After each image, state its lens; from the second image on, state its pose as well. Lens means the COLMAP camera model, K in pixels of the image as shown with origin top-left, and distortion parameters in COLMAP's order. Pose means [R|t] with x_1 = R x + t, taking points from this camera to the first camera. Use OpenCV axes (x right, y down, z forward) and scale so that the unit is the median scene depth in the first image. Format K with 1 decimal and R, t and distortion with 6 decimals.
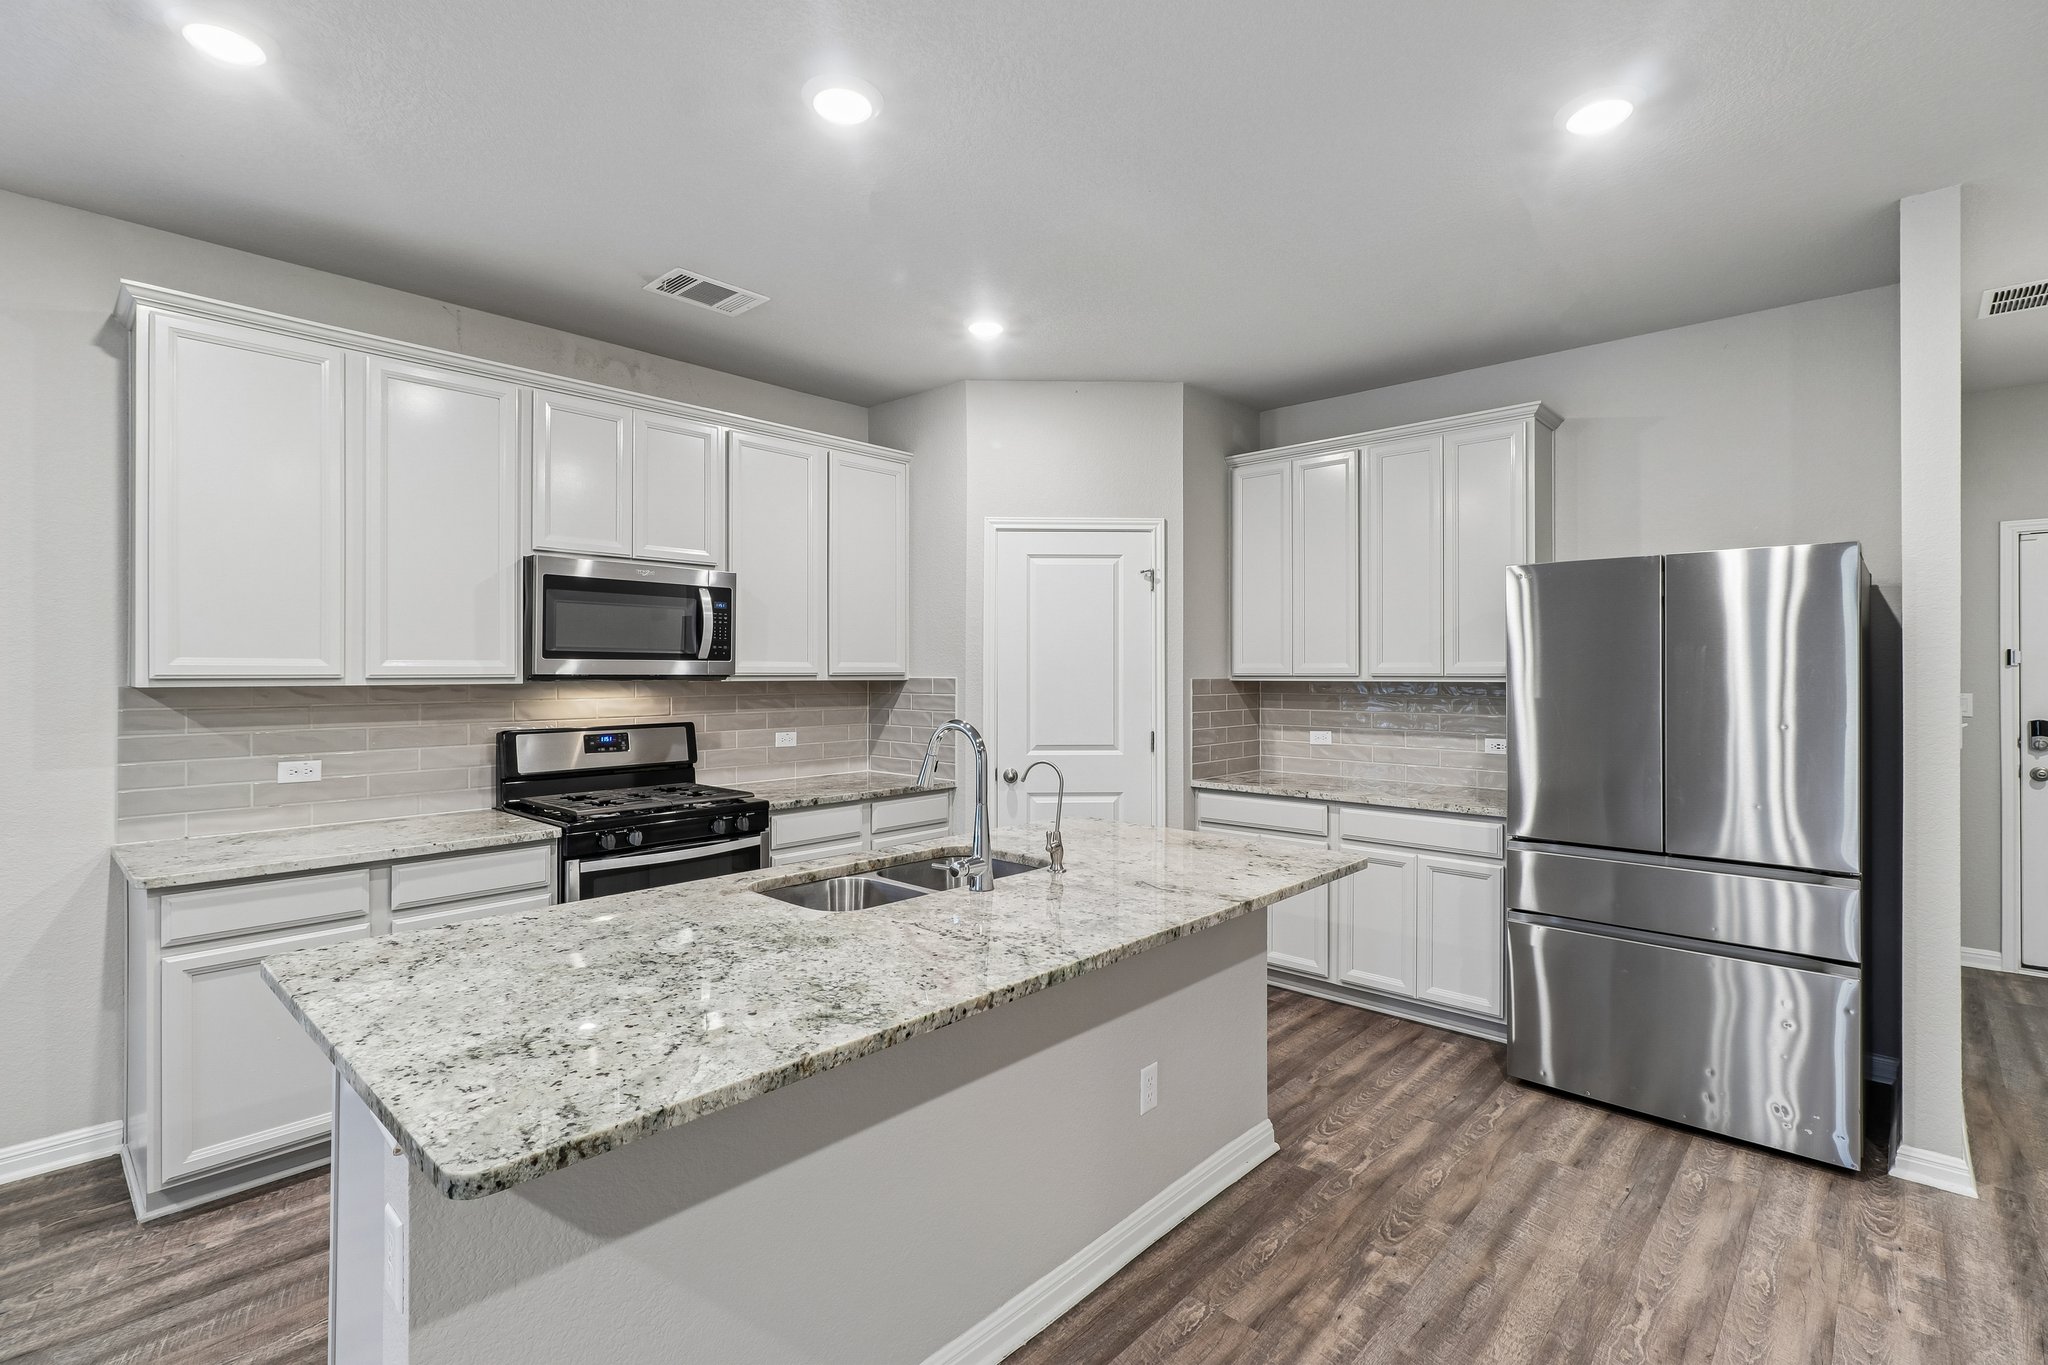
lens RADIAL K [[946.0, 0, 1024.0], [0, 946.0, 669.3], [0, 0, 1]] dist [-0.001422, 0.000218]
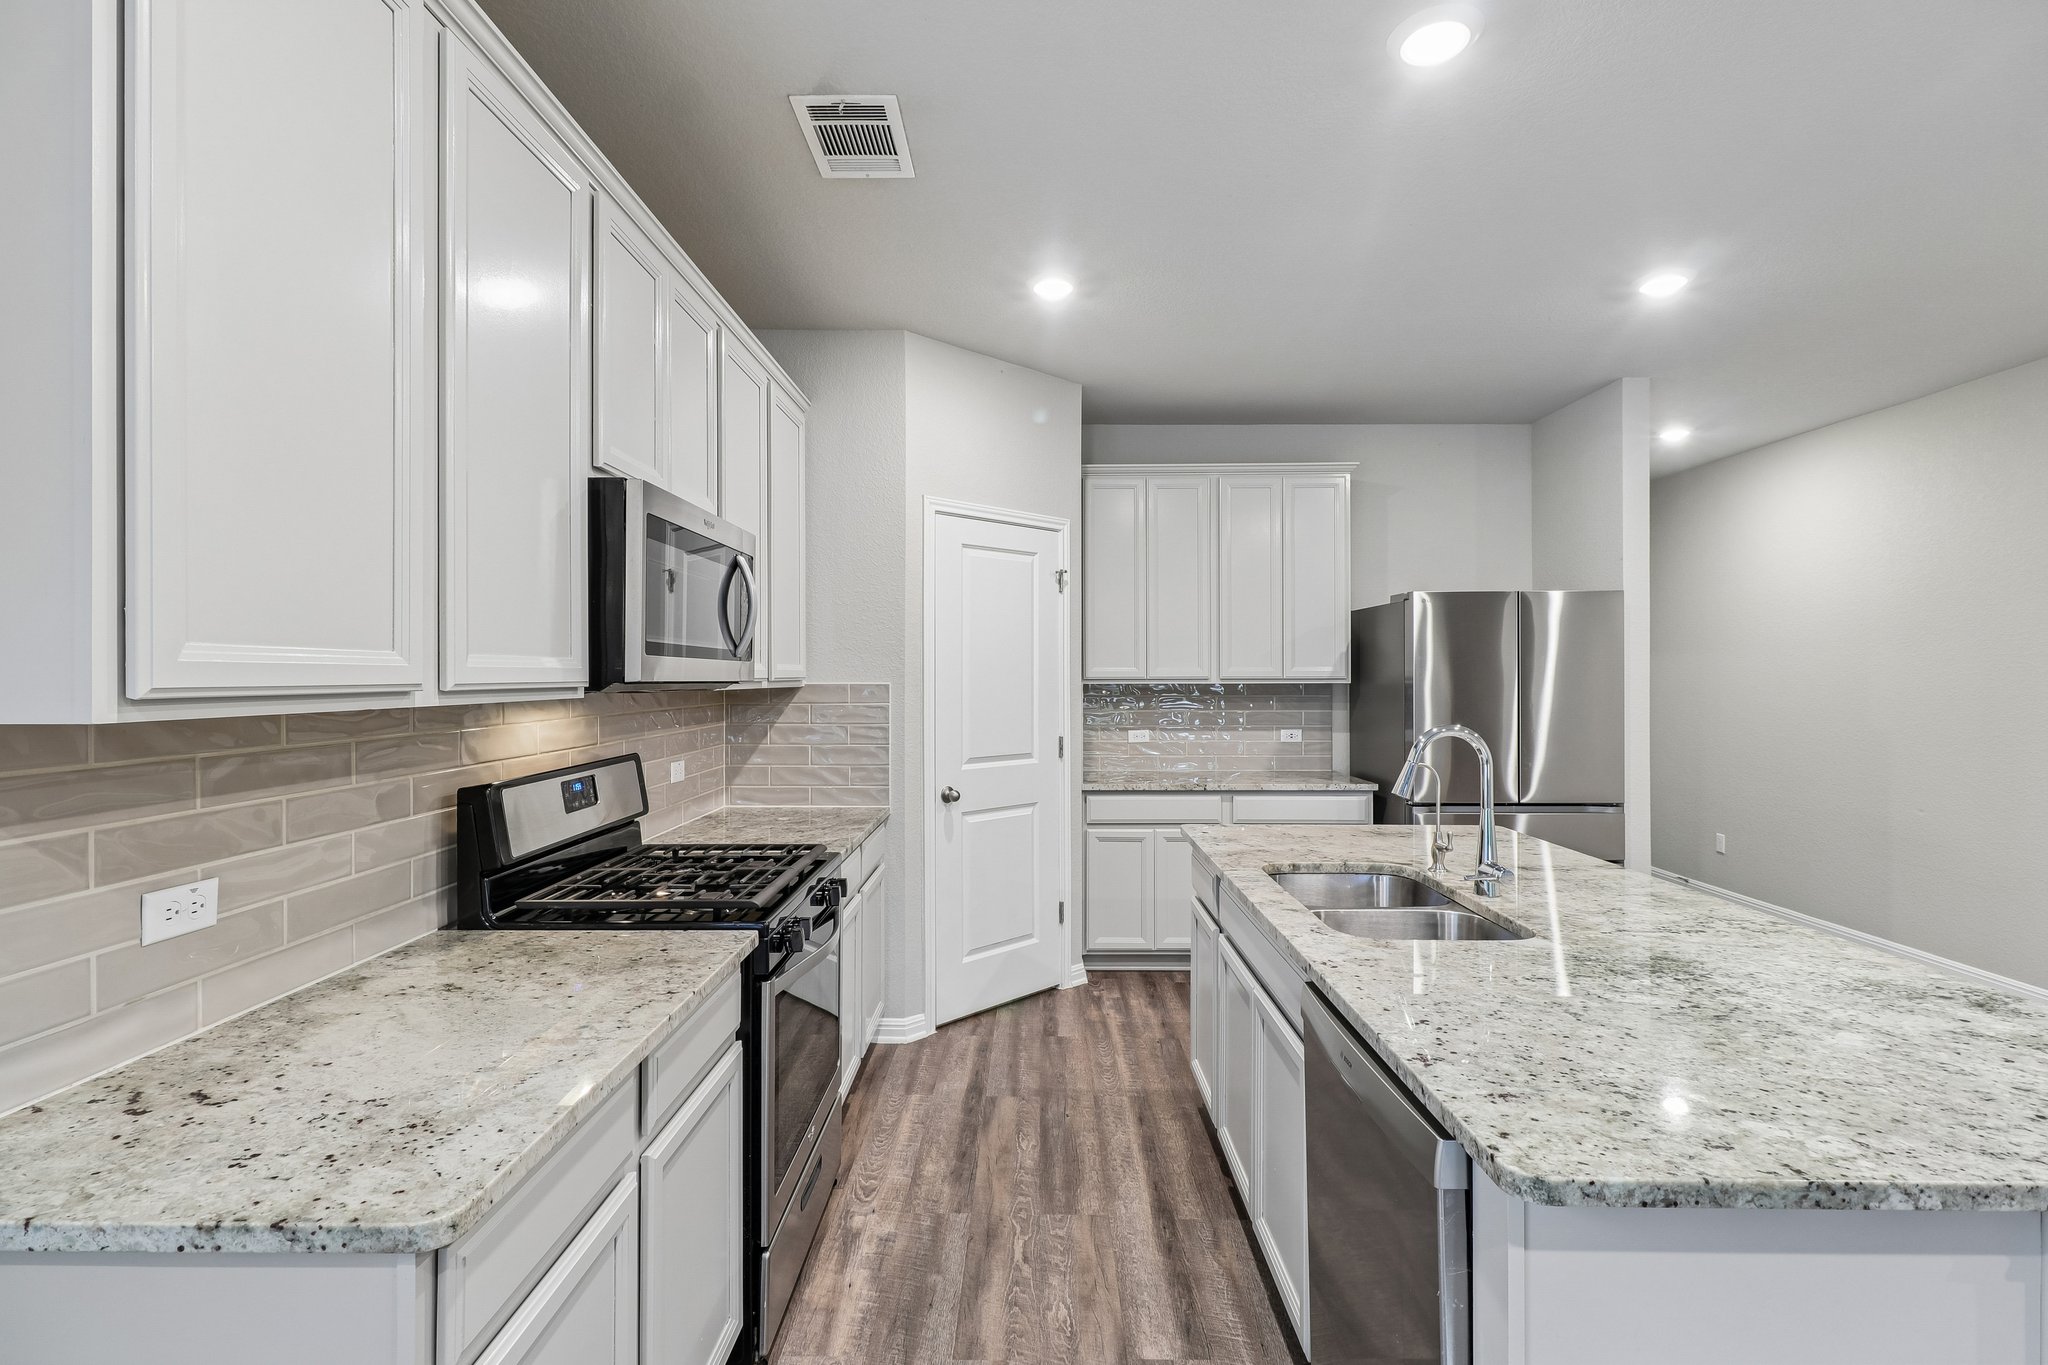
lens RADIAL K [[946.0, 0, 1021.0], [0, 946.0, 680.9], [0, 0, 1]] dist [-0.001422, 0.000218]
pose [[0.745463, -0.005960, 0.666521, -0.596016], [-0.000087, 0.999959, 0.009038, -0.000975], [-0.666547, -0.006795, 0.745432, 0.326103]]
